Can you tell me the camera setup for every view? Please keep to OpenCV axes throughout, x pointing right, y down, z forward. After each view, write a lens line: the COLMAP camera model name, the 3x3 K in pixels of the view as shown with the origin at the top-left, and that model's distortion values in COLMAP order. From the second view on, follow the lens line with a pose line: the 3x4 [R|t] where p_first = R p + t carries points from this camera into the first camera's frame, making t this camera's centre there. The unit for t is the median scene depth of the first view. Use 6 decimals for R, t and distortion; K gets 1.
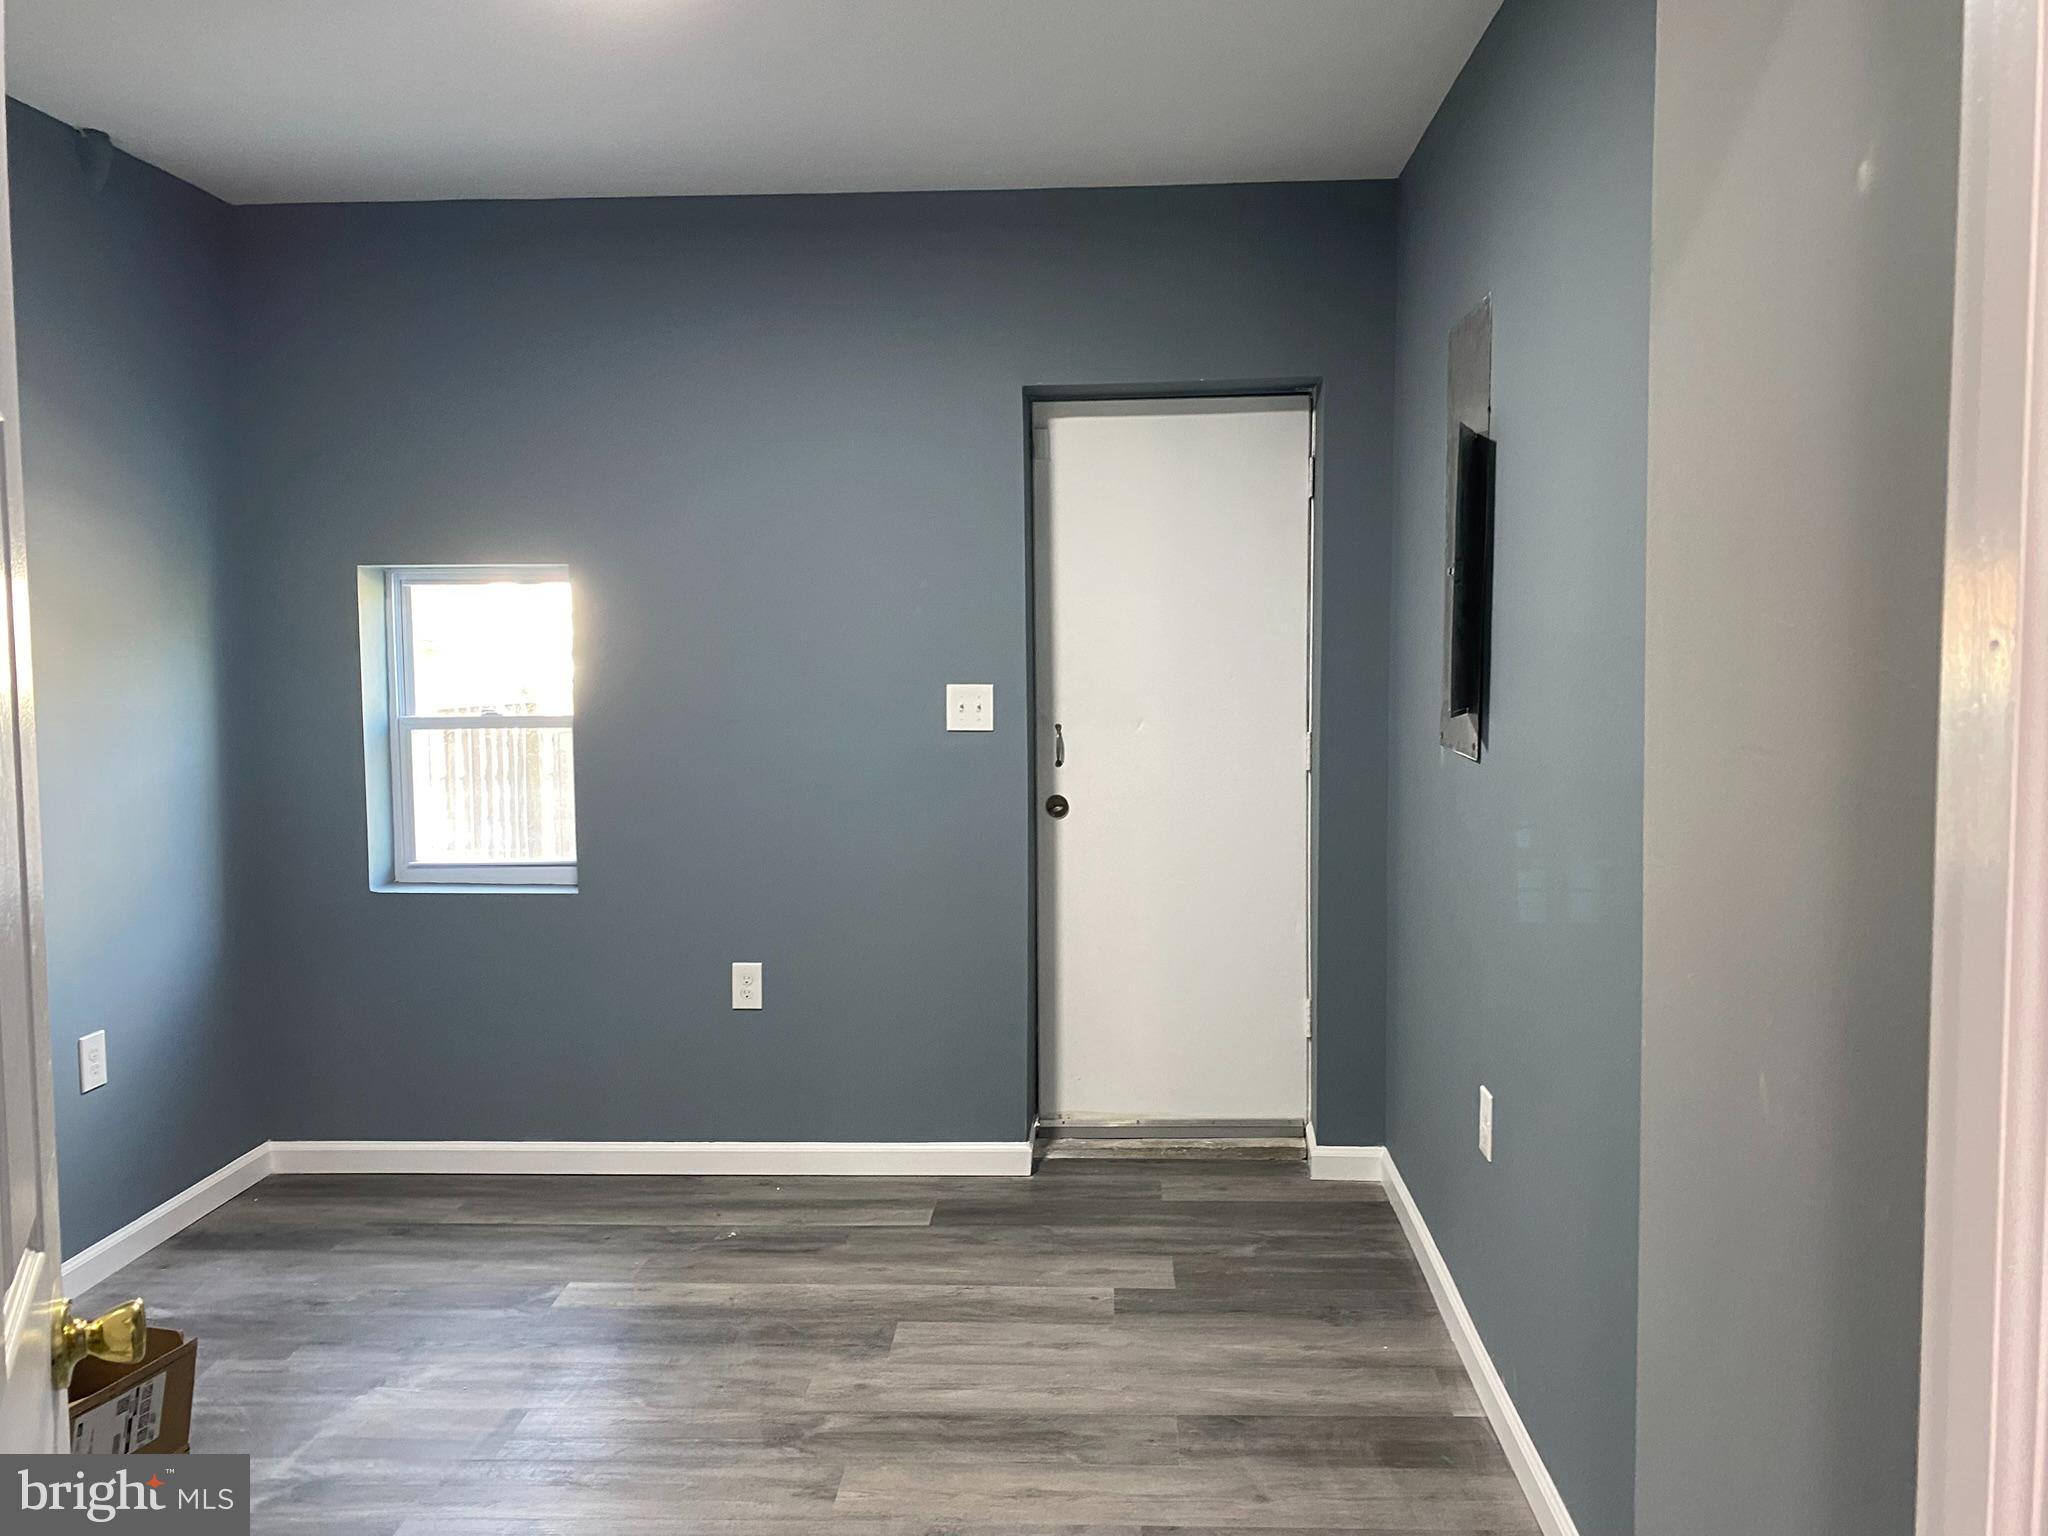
lens RADIAL K [[1509.3, 0, 1033.3], [0, 1509.3, 763.4], [0, 0, 1]] dist [0.009951, -0.011469]
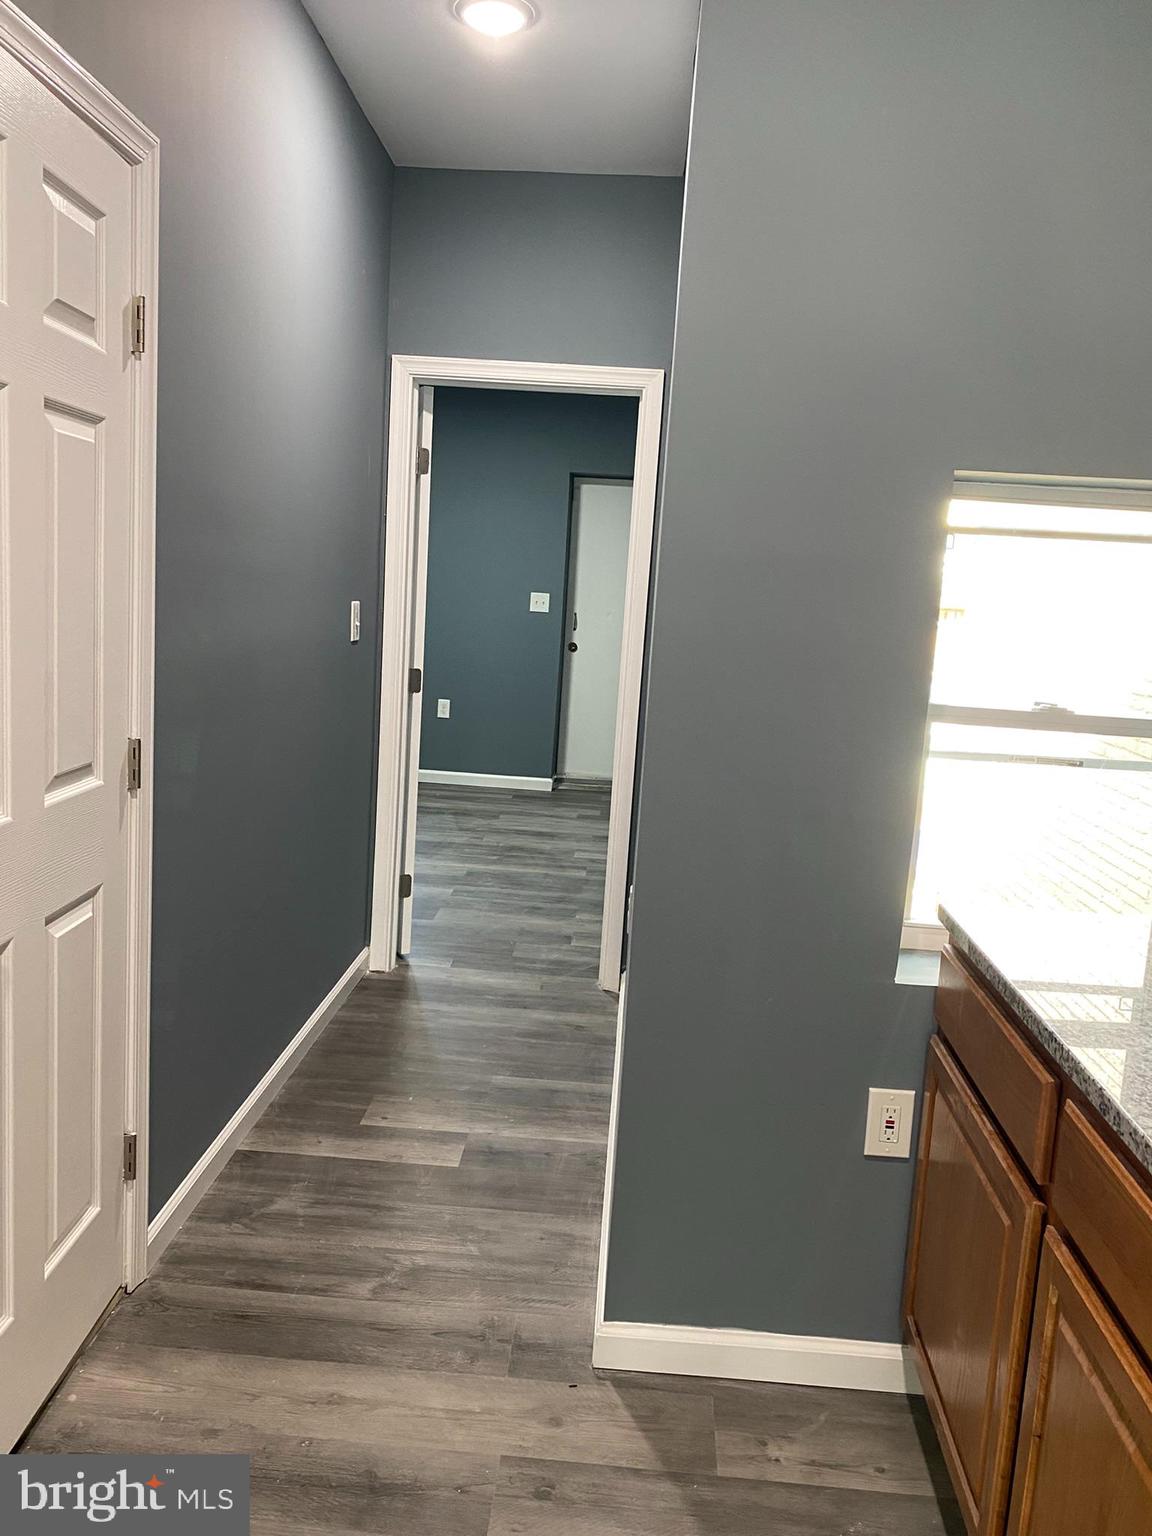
lens RADIAL K [[1132.0, 0, 573.7], [0, 1132.0, 769.7], [0, 0, 1]] dist [0.009951, -0.011469]
pose [[0.997576, 0.069541, -0.002417, 0.036250], [-0.069038, 0.993498, 0.090529, 0.060729], [0.008697, -0.090143, 0.995891, -0.851891]]
